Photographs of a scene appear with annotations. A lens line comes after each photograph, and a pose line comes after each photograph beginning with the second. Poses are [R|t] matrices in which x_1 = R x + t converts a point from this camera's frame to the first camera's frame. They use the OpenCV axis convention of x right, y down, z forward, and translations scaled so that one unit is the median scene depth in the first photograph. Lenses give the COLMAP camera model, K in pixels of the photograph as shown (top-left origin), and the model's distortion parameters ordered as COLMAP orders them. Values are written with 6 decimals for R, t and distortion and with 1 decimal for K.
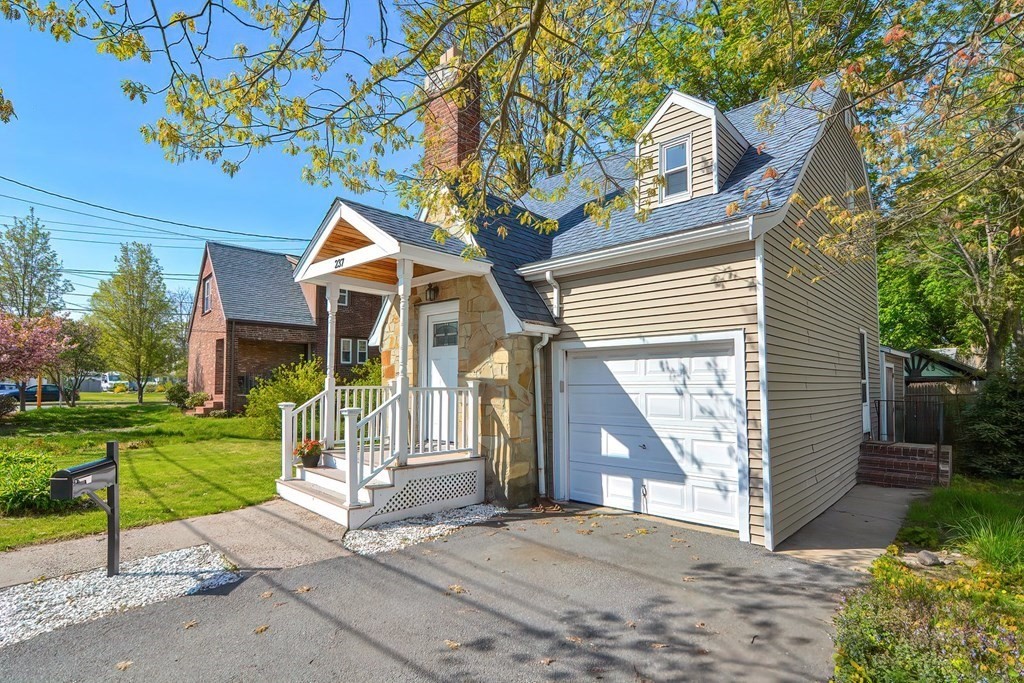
lens RADIAL K [[505.3, 0, 502.9], [0, 505.3, 349.6], [0, 0, 1]] dist [-0.014155, -0.000529]
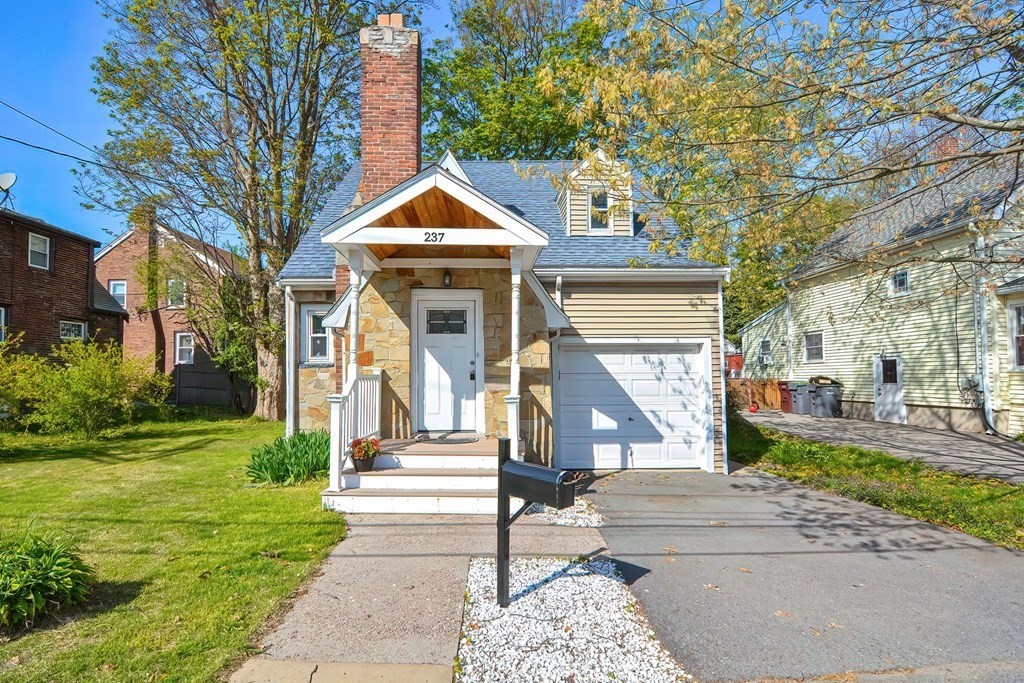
lens RADIAL K [[505.3, 0, 502.9], [0, 505.3, 349.6], [0, 0, 1]] dist [-0.014155, -0.000529]
pose [[0.714513, 0.036316, 0.698679, -0.940481], [-0.046865, 0.998893, -0.003993, 0.029504], [-0.698051, -0.029891, 0.715424, 0.290137]]
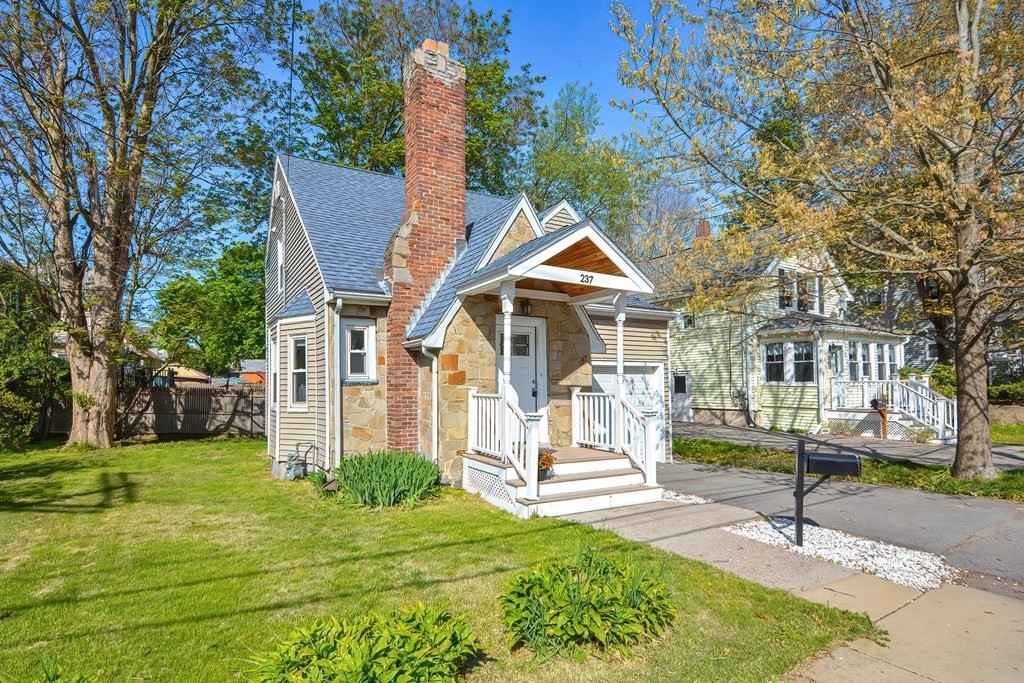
lens RADIAL K [[511.6, 0, 476.7], [0, 511.6, 357.7], [0, 0, 1]] dist [-0.012264, -0.000264]
pose [[0.292453, 0.048185, 0.955065, -1.561341], [-0.061471, 0.997611, -0.031508, 0.049316], [-0.954302, -0.049494, 0.294717, 0.980400]]
